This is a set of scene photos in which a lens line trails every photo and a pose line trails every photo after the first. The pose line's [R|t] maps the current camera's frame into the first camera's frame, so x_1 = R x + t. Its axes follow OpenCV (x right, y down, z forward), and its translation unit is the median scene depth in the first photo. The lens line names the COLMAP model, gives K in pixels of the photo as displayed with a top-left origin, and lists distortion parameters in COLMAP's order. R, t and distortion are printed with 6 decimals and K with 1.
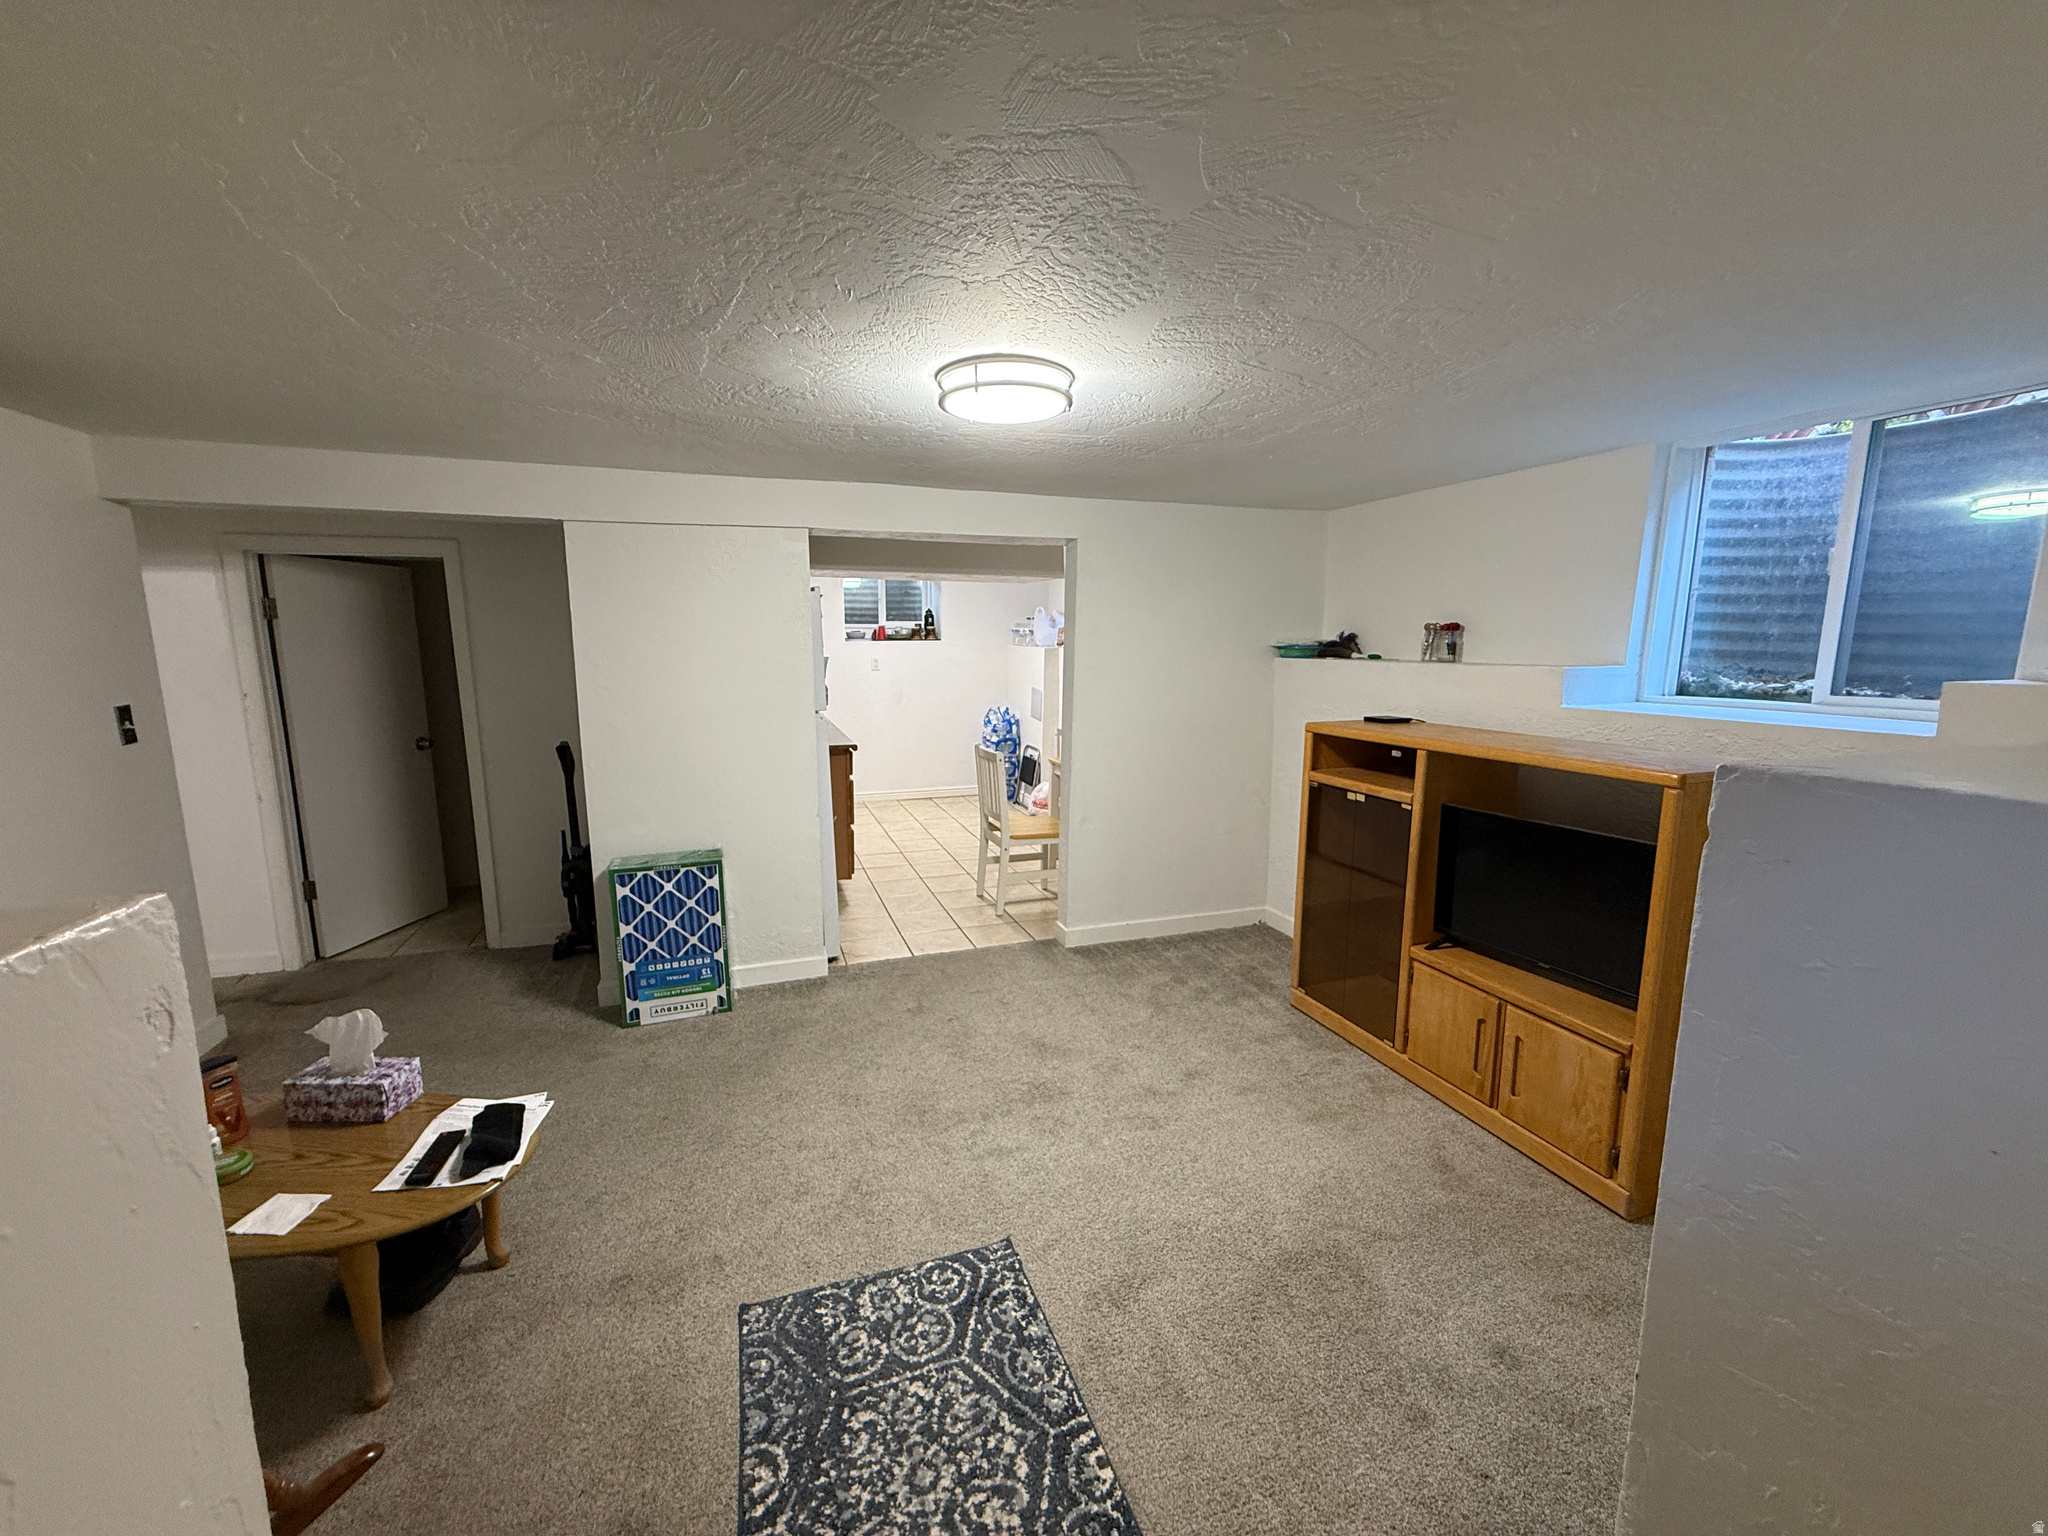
lens RADIAL K [[812.0, 0, 1016.9], [0, 812.0, 769.2], [0, 0, 1]] dist [0.000492, 0.000122]
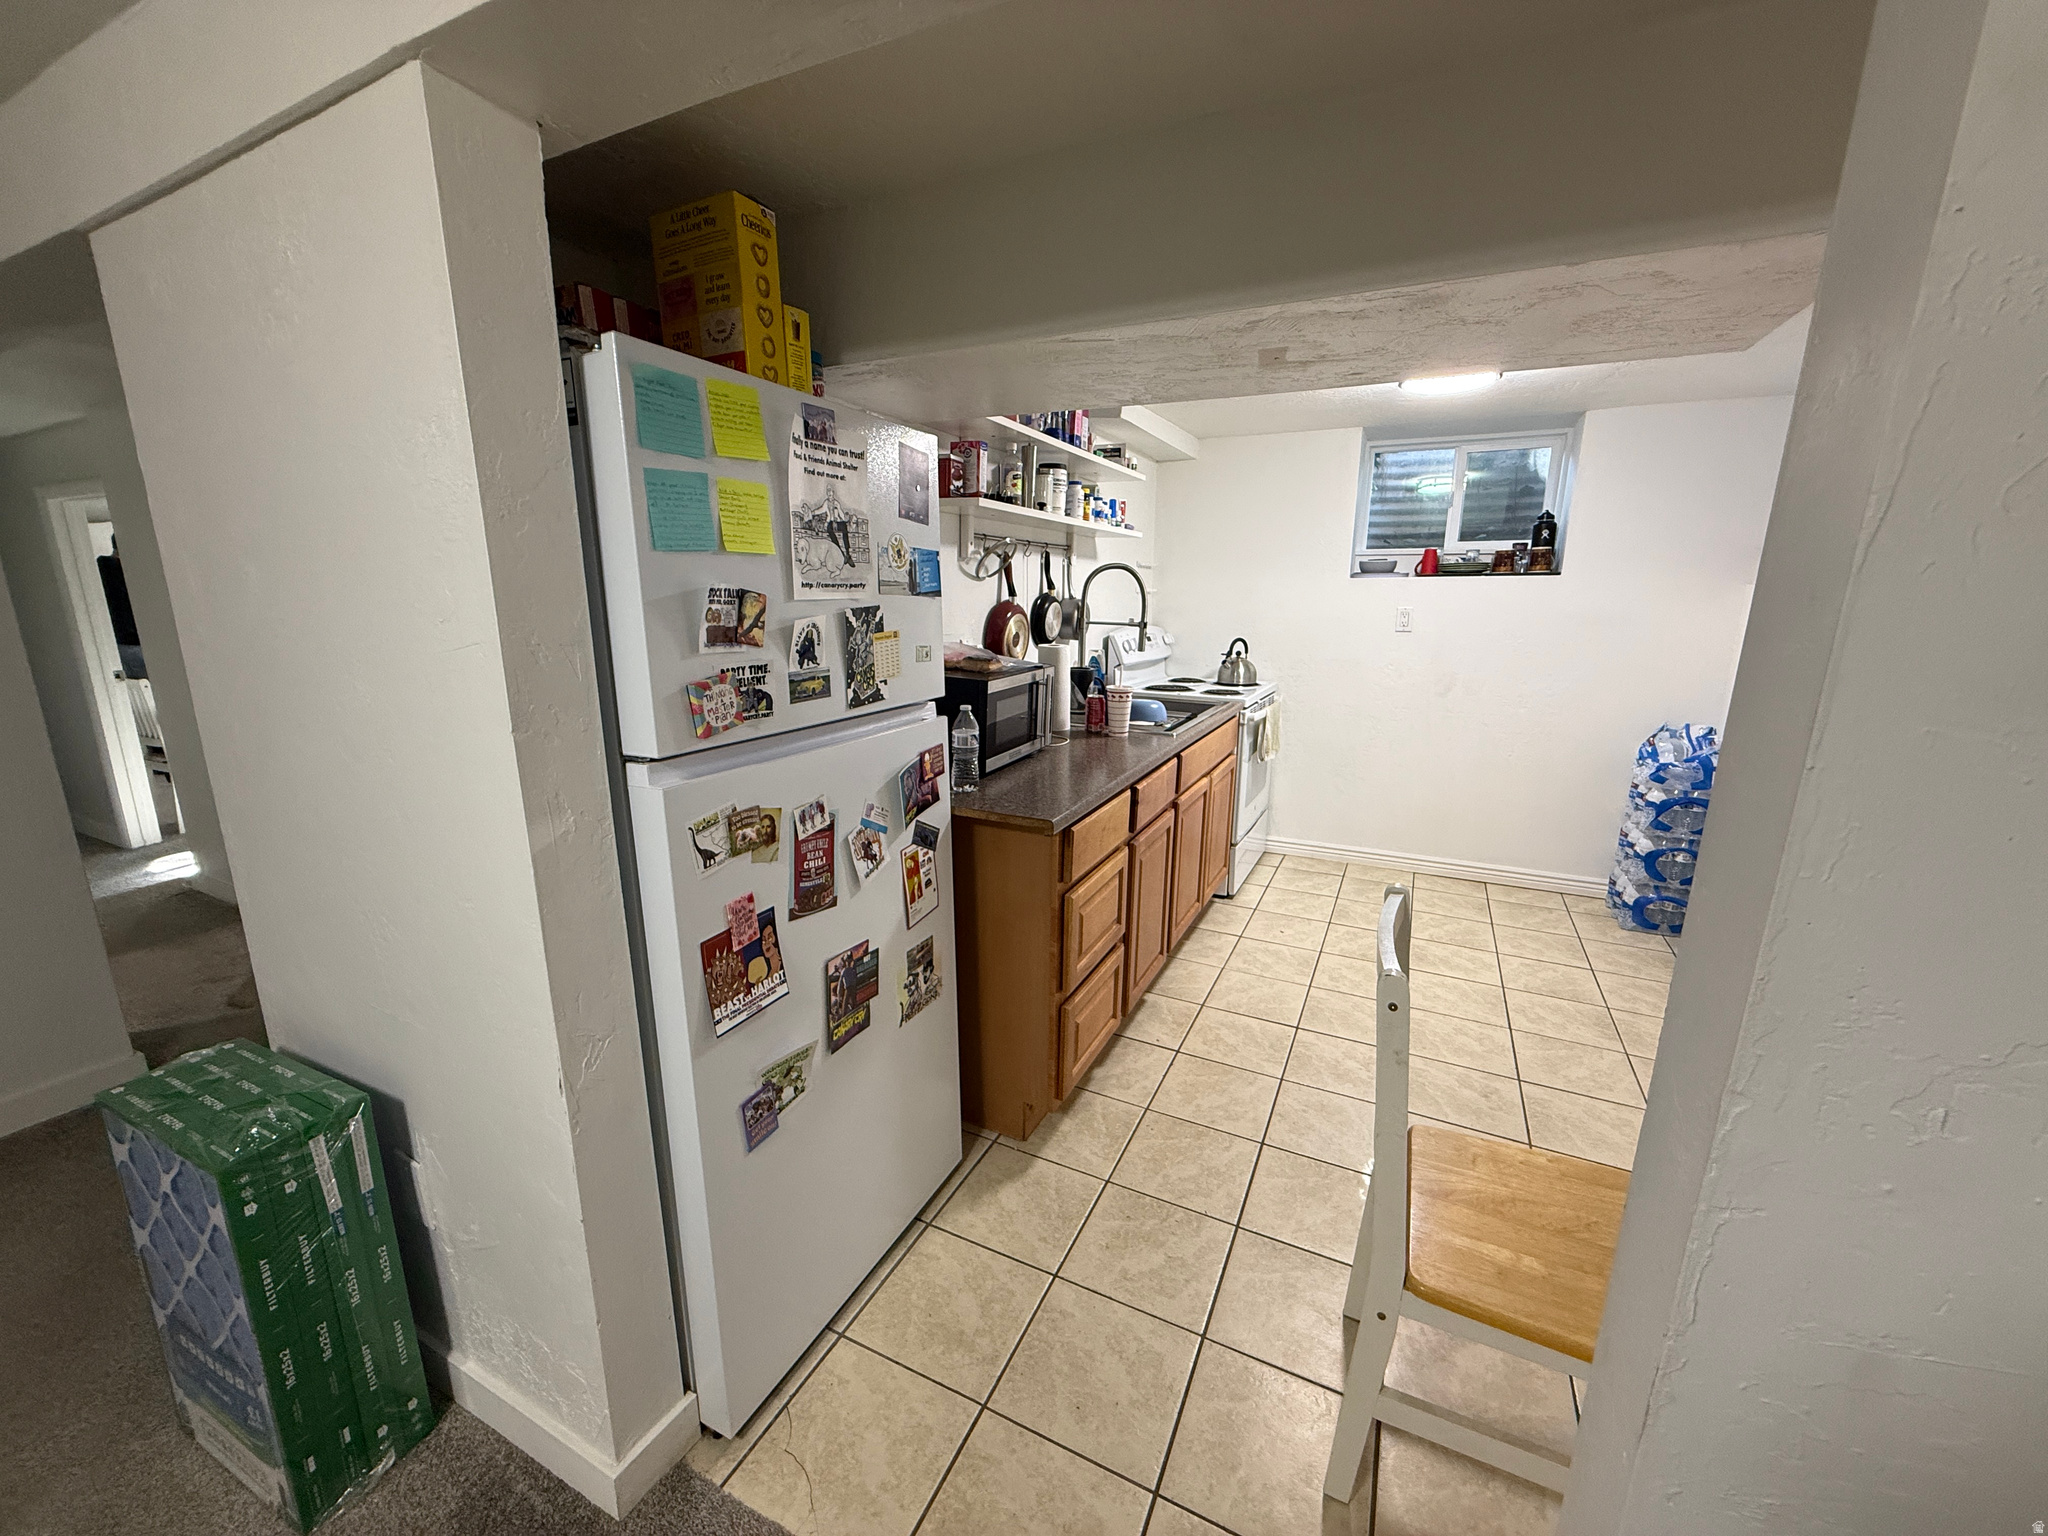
lens RADIAL K [[812.0, 0, 1016.9], [0, 812.0, 769.2], [0, 0, 1]] dist [0.000492, 0.000122]
pose [[0.698023, 0.155815, -0.698917, 0.091167], [-0.116221, 0.987749, 0.104134, -0.139467], [0.706581, 0.008541, 0.707581, 1.054645]]
